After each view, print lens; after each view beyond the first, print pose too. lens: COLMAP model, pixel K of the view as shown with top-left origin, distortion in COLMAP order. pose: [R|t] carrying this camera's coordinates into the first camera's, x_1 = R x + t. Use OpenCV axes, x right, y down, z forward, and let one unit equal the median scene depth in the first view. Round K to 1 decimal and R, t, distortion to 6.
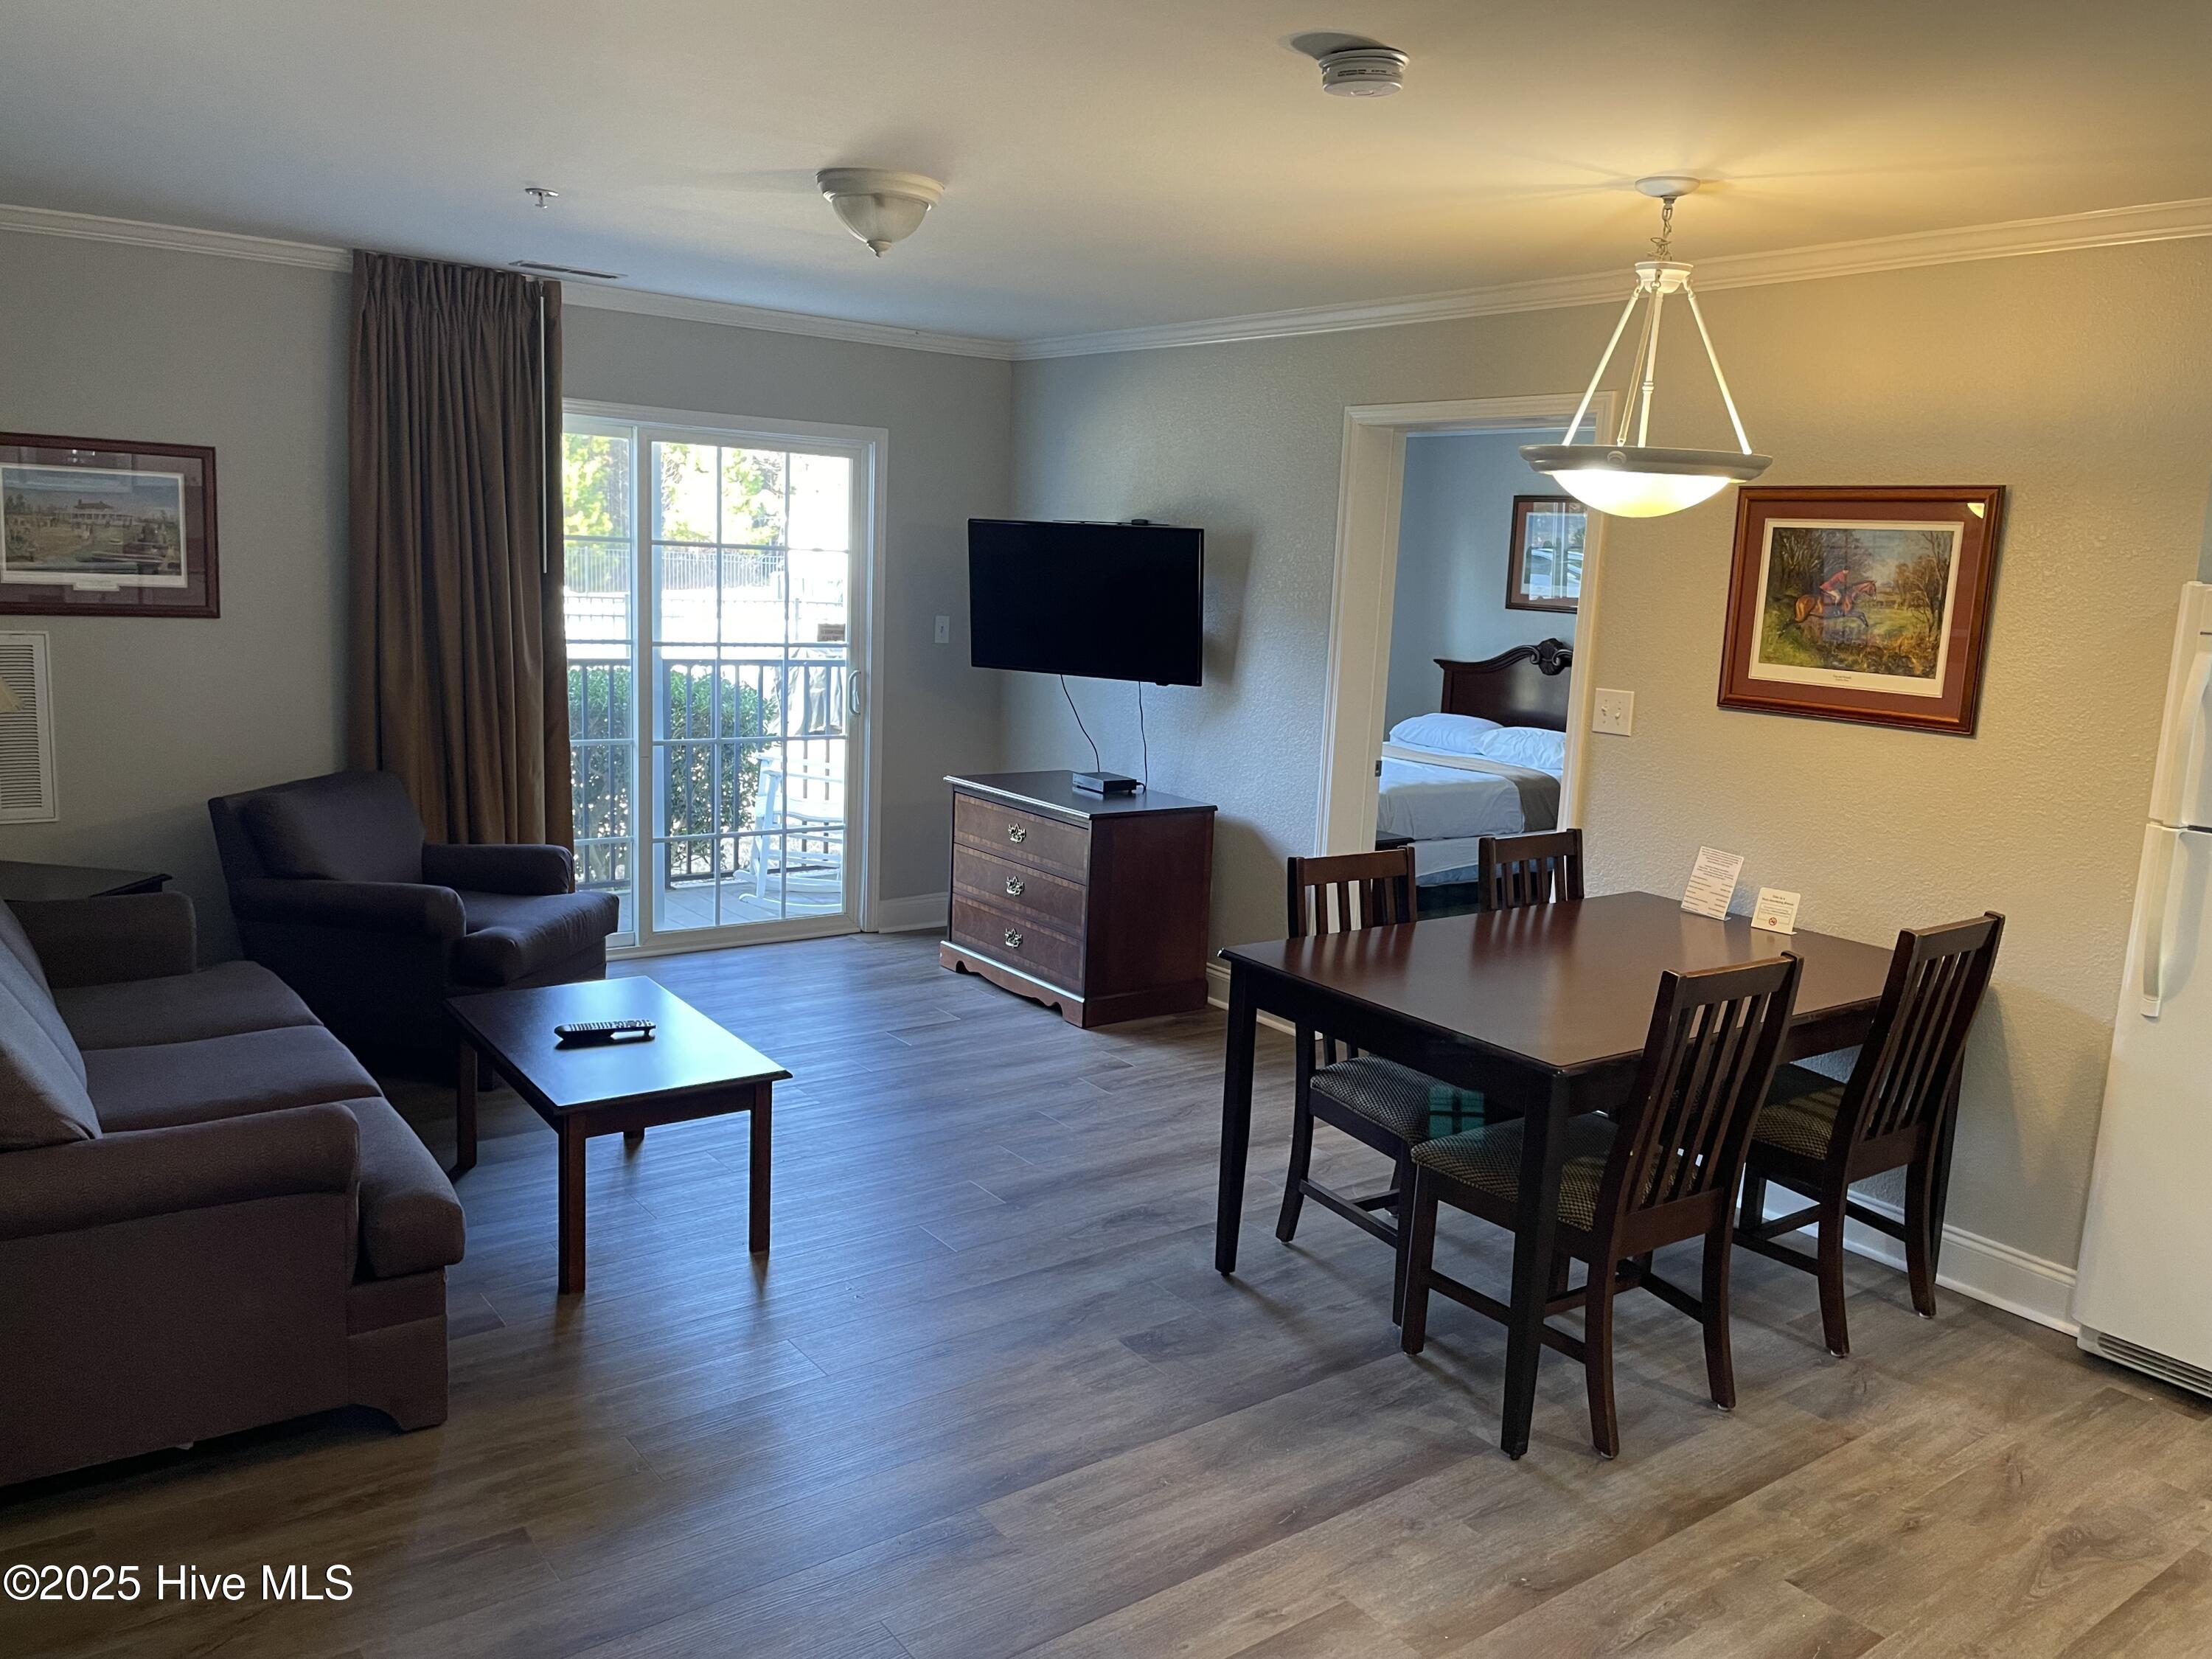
lens RADIAL K [[1667.5, 0, 1129.7], [0, 1667.5, 824.9], [0, 0, 1]] dist [0.098292, -0.122485]
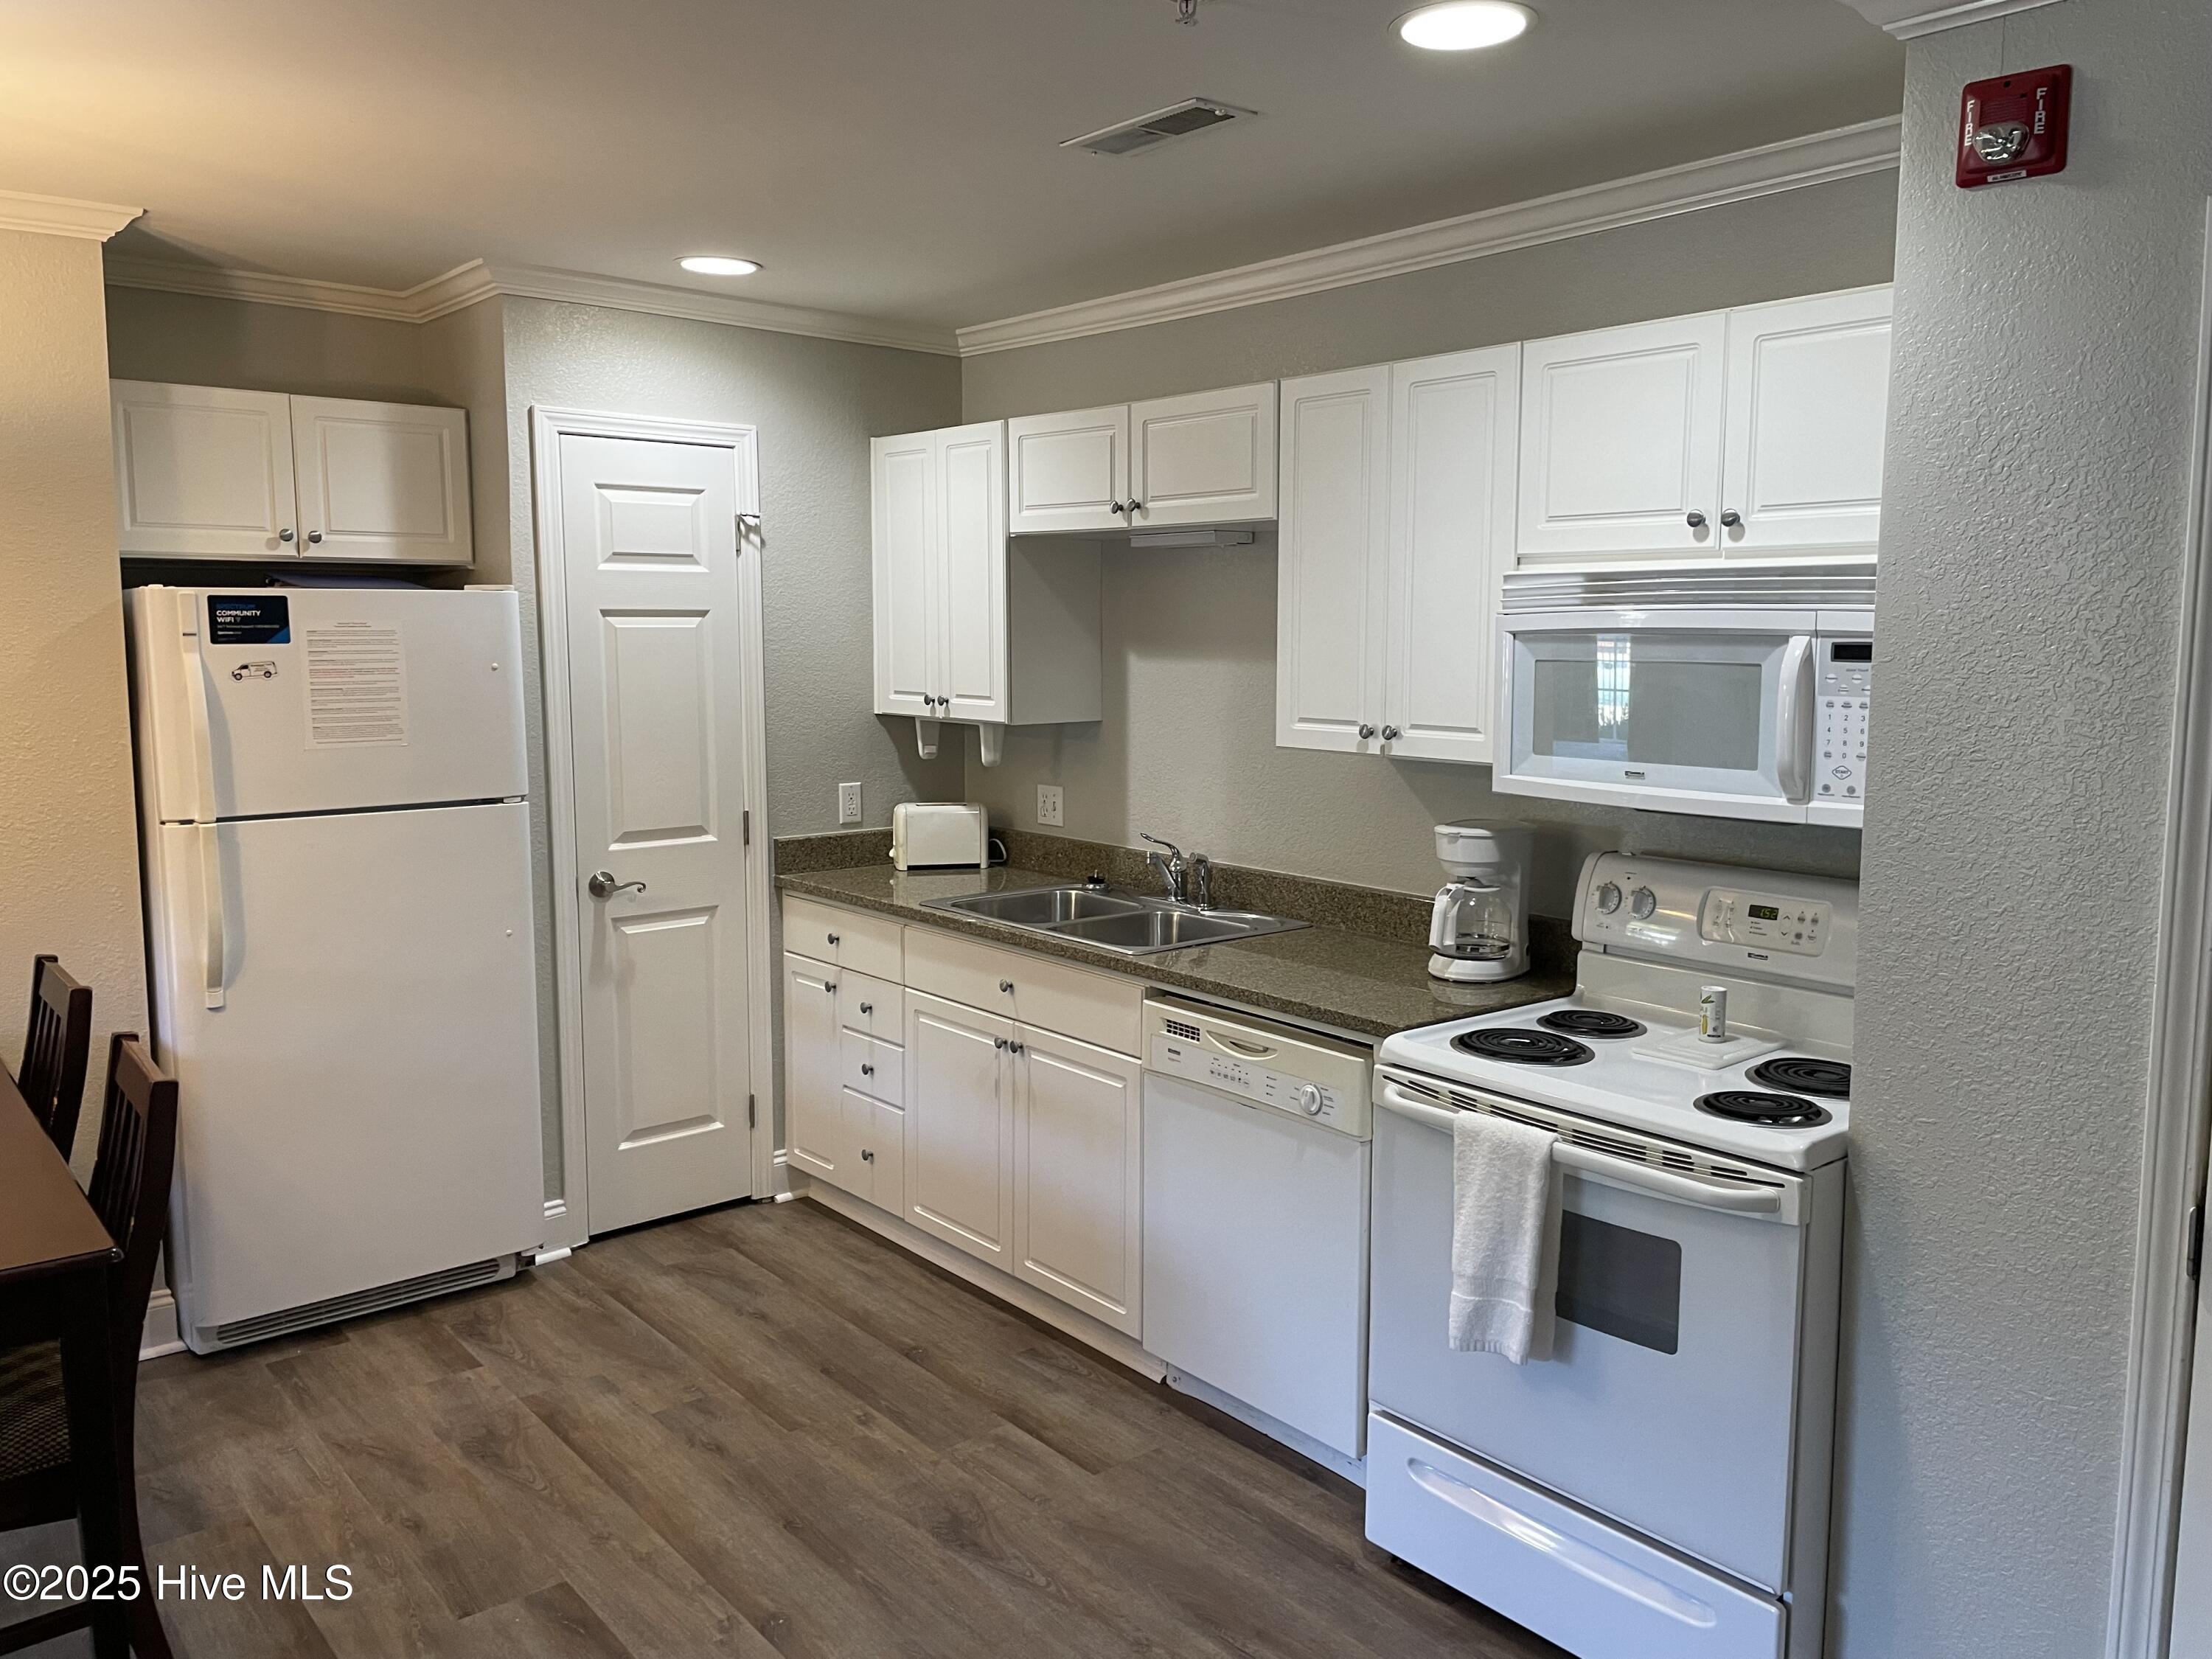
lens RADIAL K [[1669.8, 0, 1127.8], [0, 1669.8, 815.8], [0, 0, 1]] dist [0.115353, -0.147667]
pose [[-0.050233, -0.164791, 0.985048, -0.383180], [0.155423, 0.972988, 0.170699, -0.081858], [-0.986570, 0.161674, -0.023264, 0.417564]]
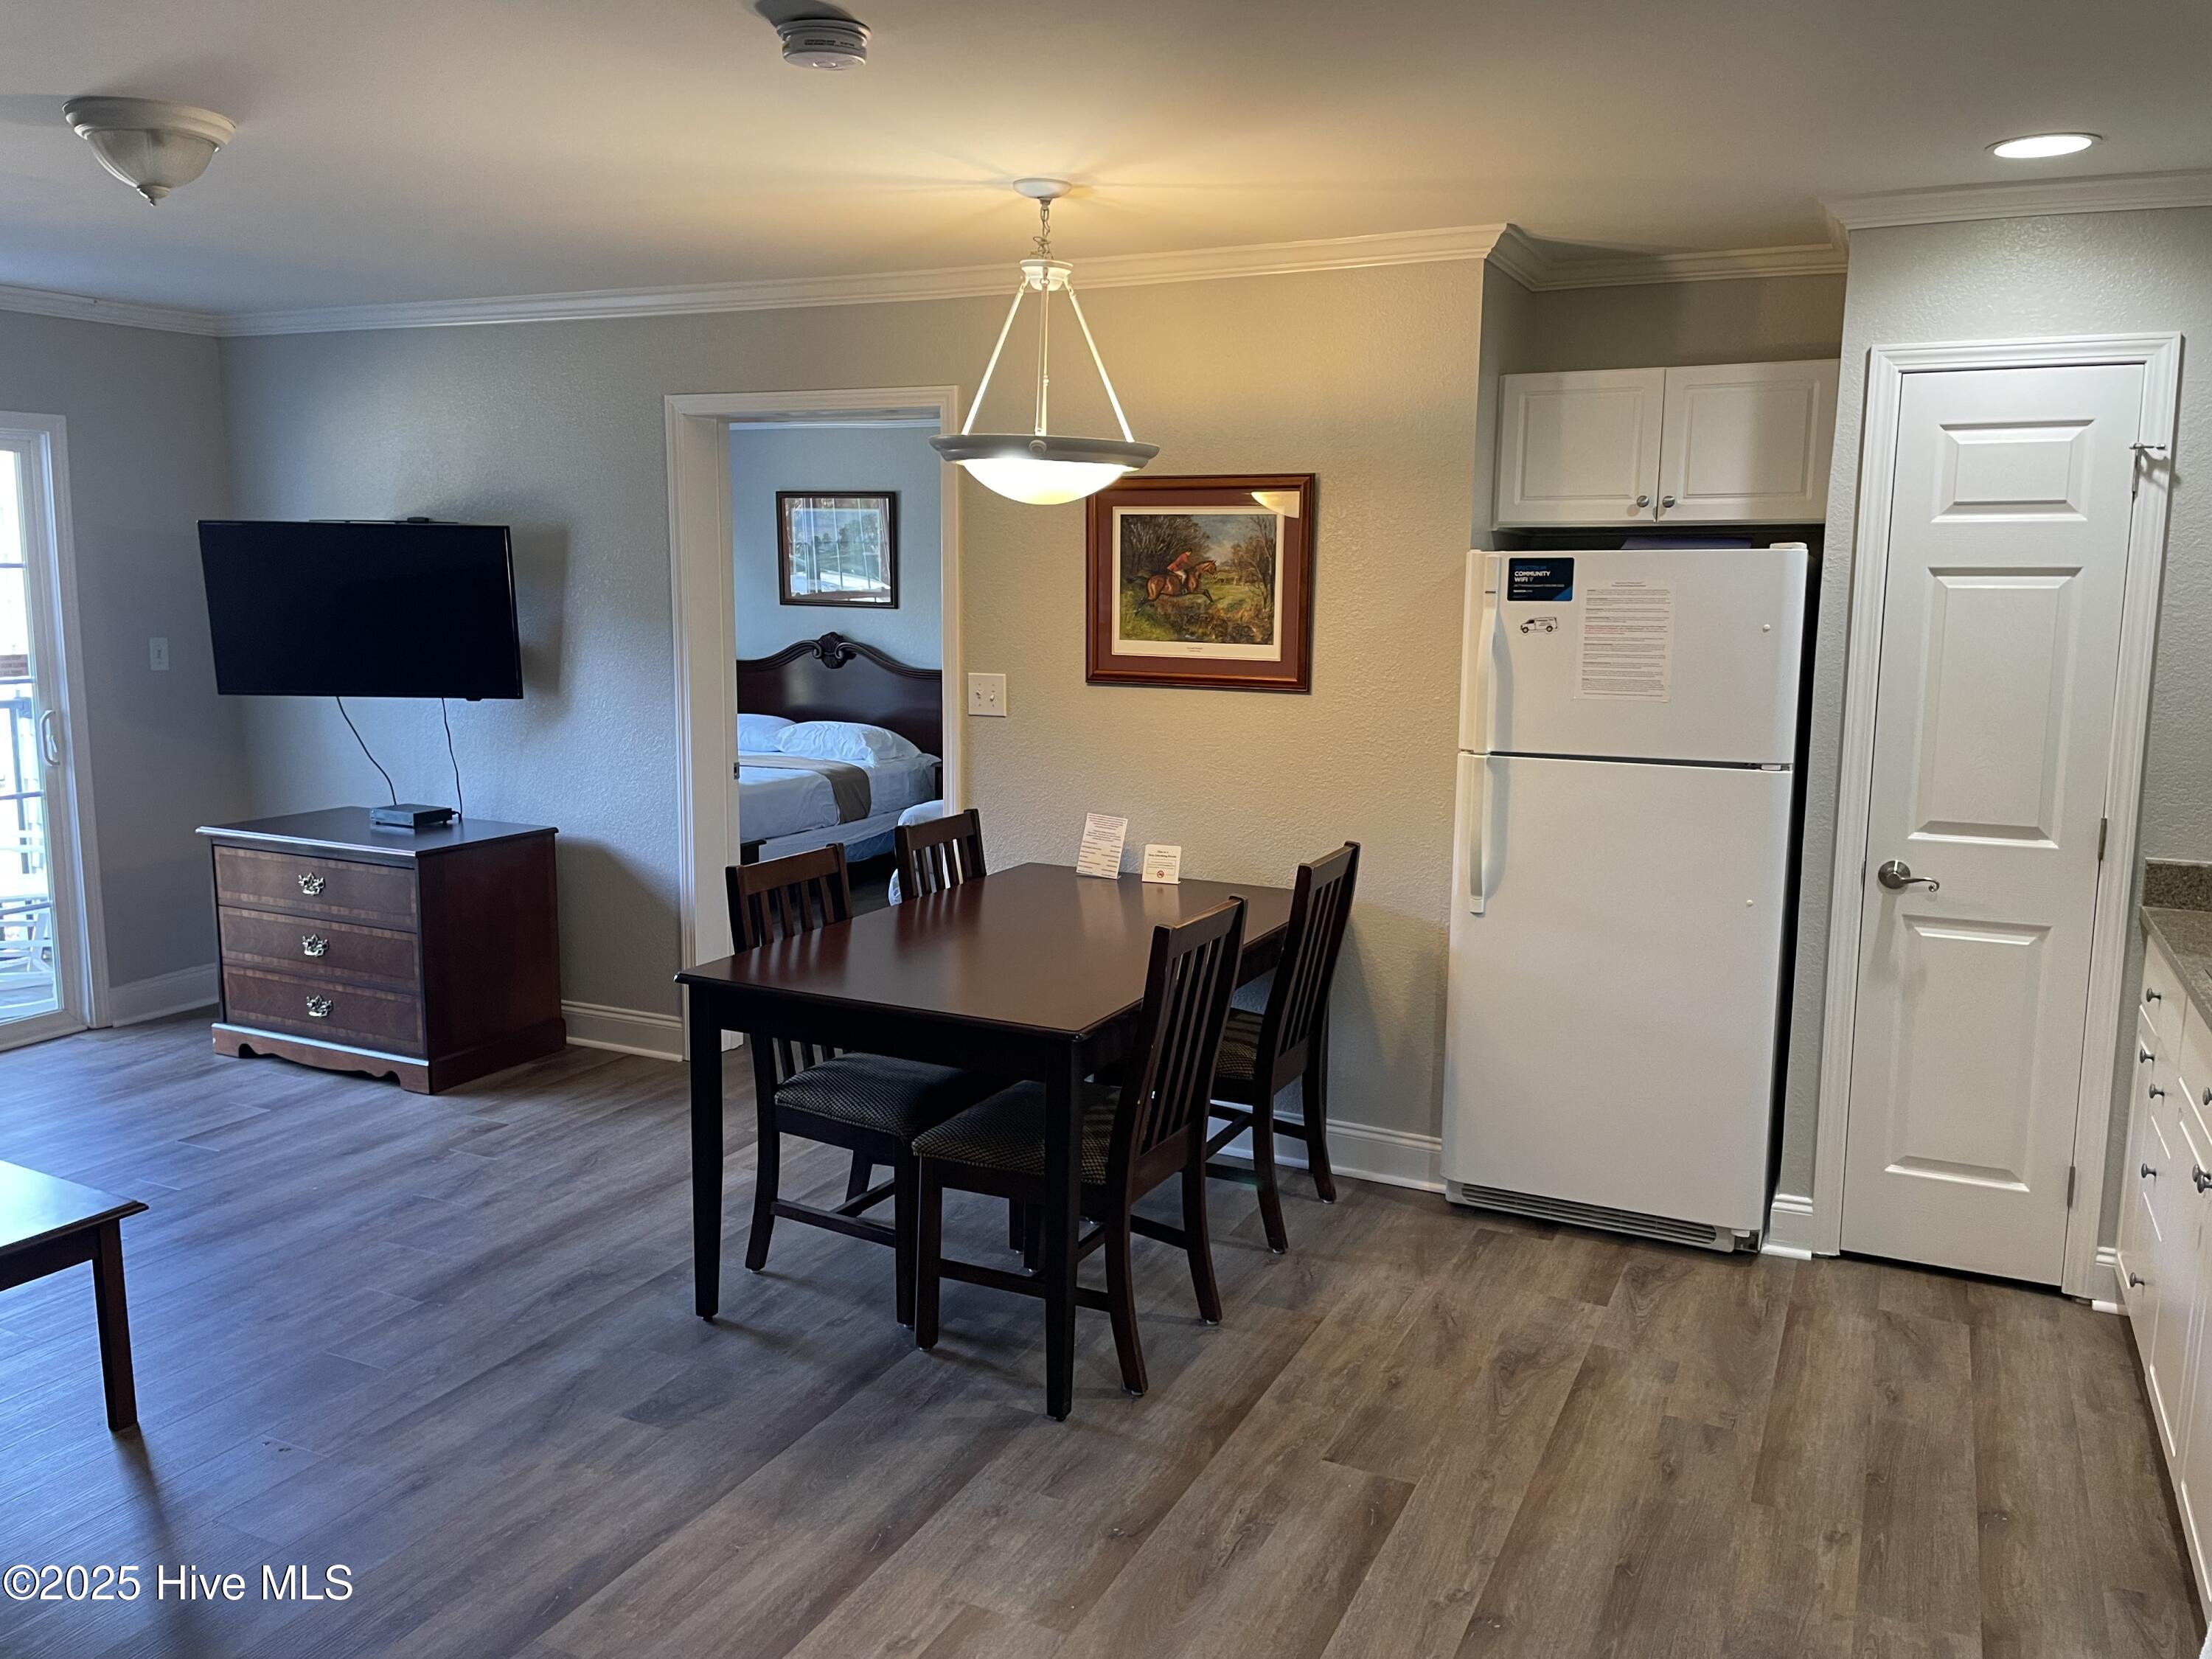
lens RADIAL K [[1669.8, 0, 1127.8], [0, 1669.8, 815.8], [0, 0, 1]] dist [0.115353, -0.147667]
pose [[0.887841, -0.102650, 0.448555, -0.129628], [0.105294, 0.994257, 0.019119, -0.003862], [-0.447941, 0.030255, 0.893551, 0.045031]]
